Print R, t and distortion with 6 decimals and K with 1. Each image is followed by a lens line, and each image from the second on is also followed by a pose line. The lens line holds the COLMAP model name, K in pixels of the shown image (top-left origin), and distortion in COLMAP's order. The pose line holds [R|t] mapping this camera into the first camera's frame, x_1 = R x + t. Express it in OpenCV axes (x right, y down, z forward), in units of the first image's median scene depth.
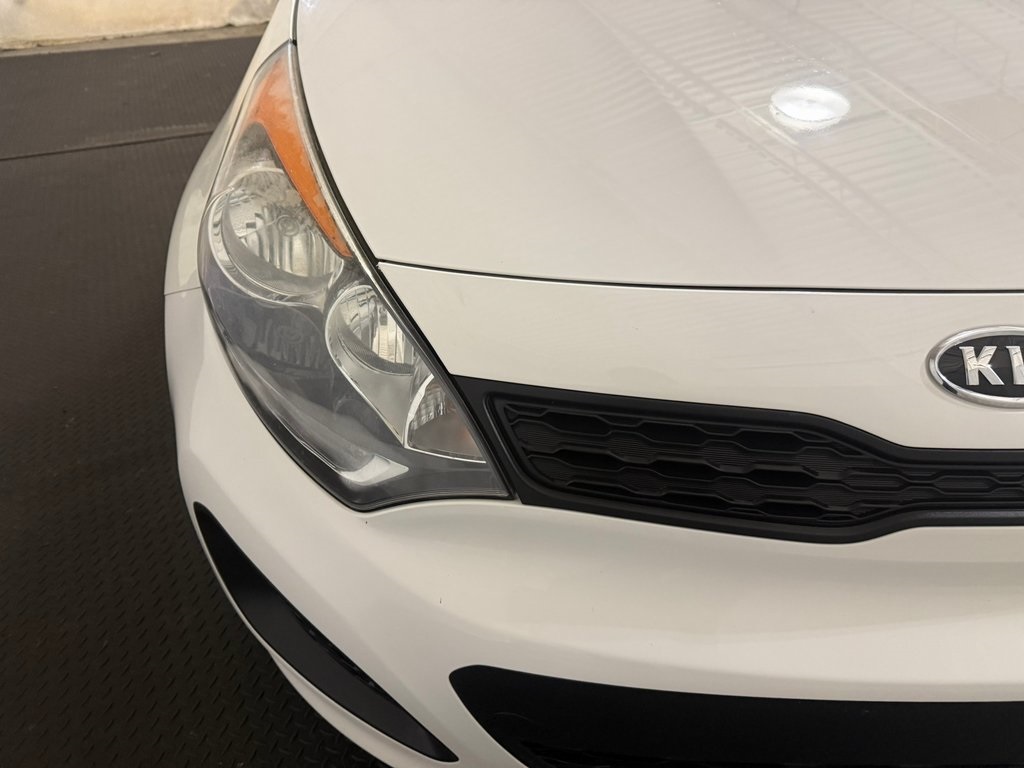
lens RADIAL K [[732.0, 0, 507.4], [0, 732.0, 390.9], [0, 0, 1]] dist [0.004438, -0.009454]
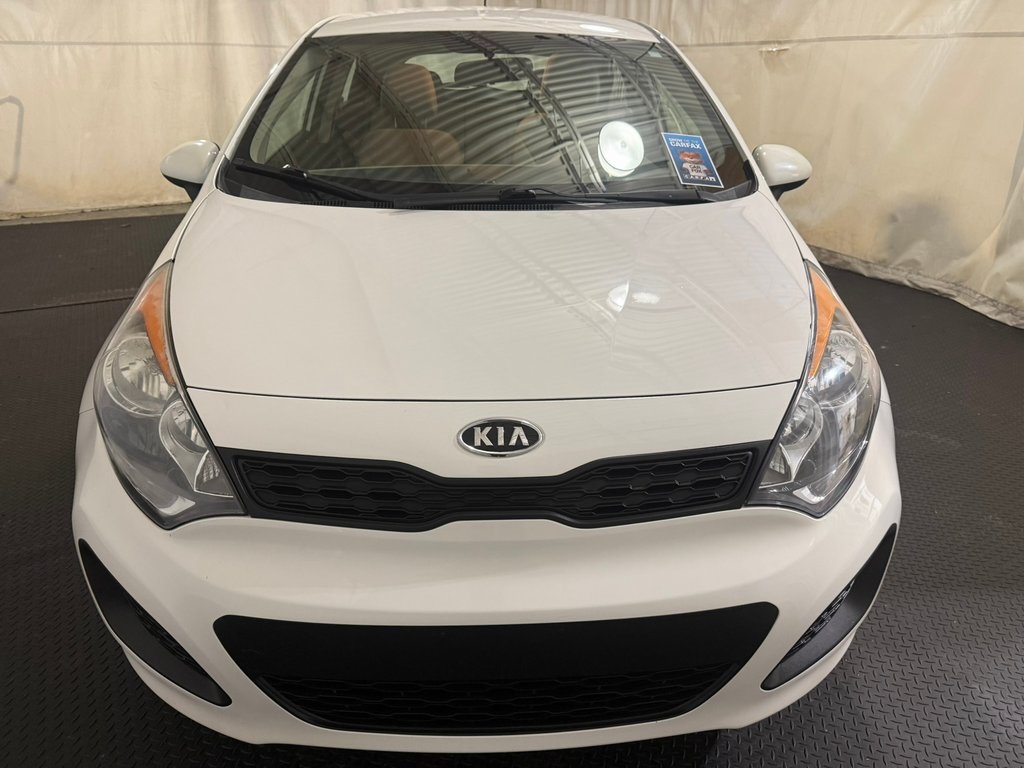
lens RADIAL K [[716.6, 0, 506.8], [0, 716.6, 387.9], [0, 0, 1]] dist [0.002913, -0.003733]
pose [[0.998665, -0.005843, 0.051314, 0.495837], [0.015723, 0.980813, -0.194318, 0.171438], [-0.049194, 0.194866, 0.979595, -0.734791]]
